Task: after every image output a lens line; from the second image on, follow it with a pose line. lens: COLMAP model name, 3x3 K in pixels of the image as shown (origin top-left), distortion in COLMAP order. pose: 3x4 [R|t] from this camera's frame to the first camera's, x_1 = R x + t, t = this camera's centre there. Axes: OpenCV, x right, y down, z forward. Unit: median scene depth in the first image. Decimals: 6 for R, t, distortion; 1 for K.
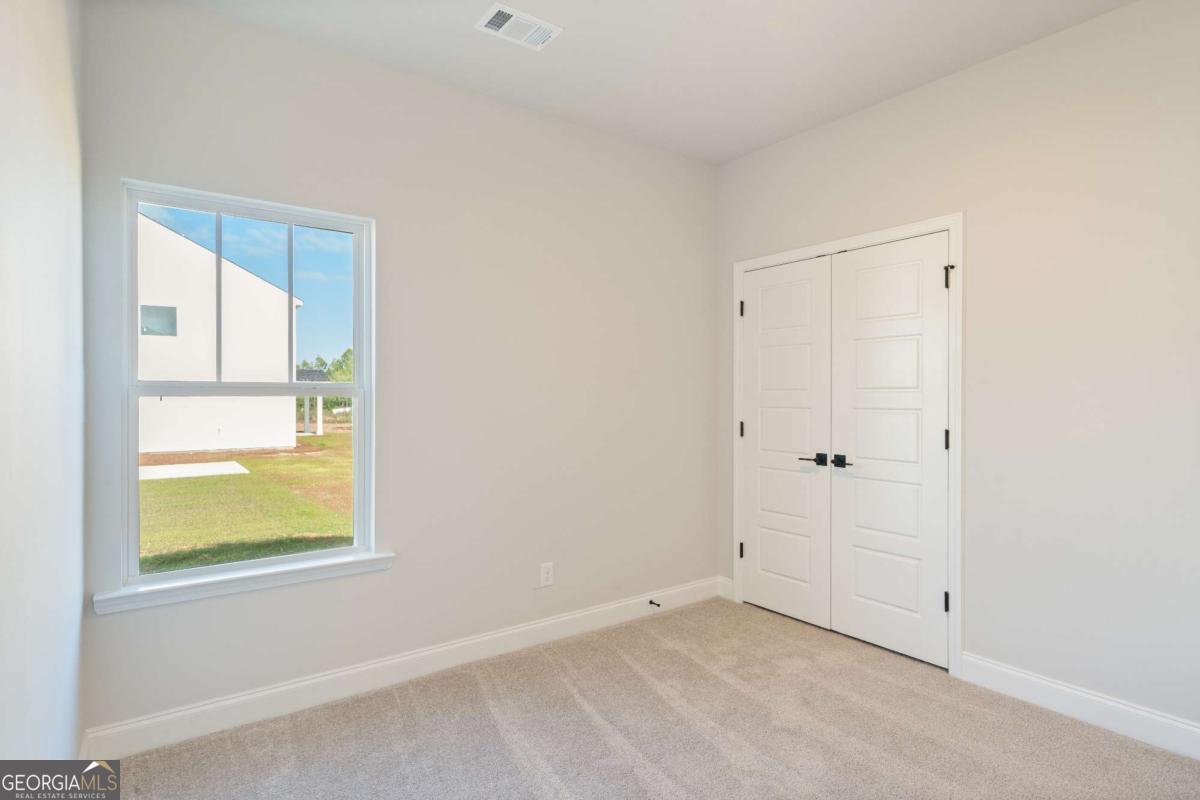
lens RADIAL K [[634.9, 0, 600.0], [0, 634.9, 400.0], [0, 0, 1]] dist [0.024941, 0.000489]
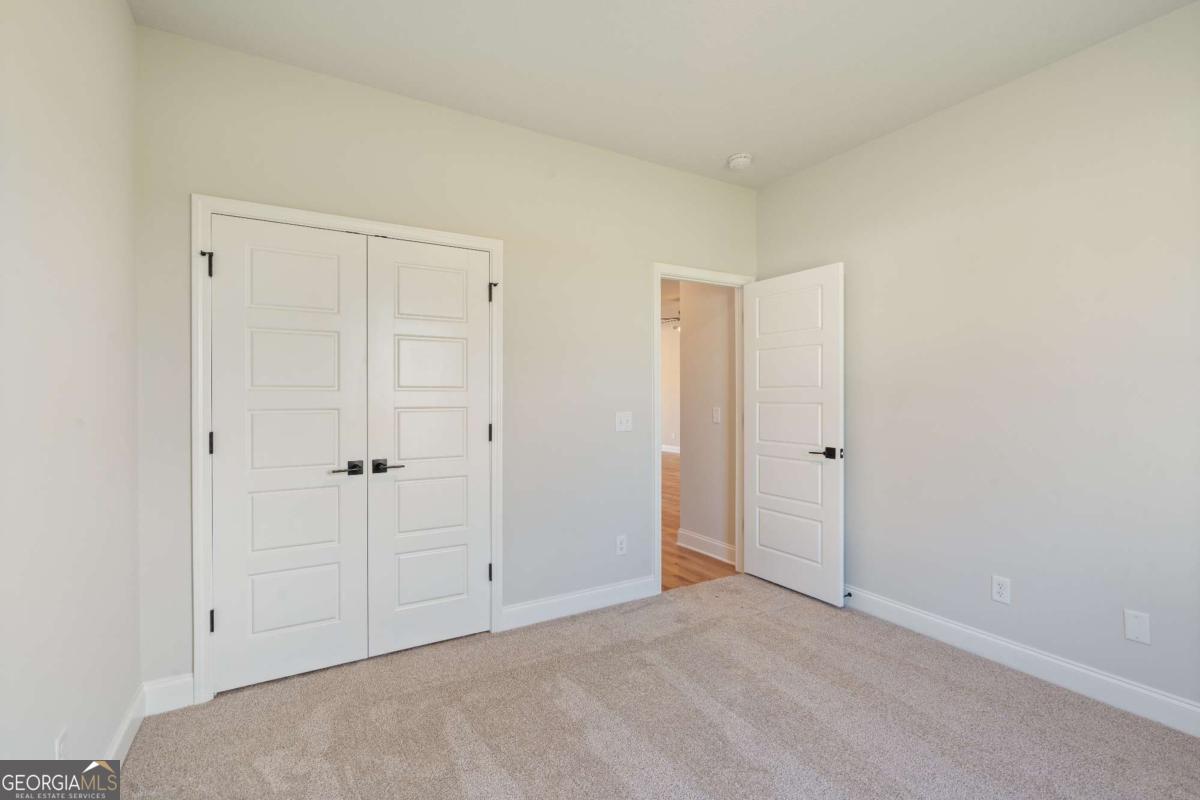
lens RADIAL K [[545.9, 0, 604.1], [0, 545.9, 391.6], [0, 0, 1]] dist [0.003799, 0.001108]
pose [[0.103332, -0.003939, 0.994639, -0.407943], [-0.002598, 0.999988, 0.004230, -0.016622], [-0.994644, -0.003021, 0.103320, 0.677181]]
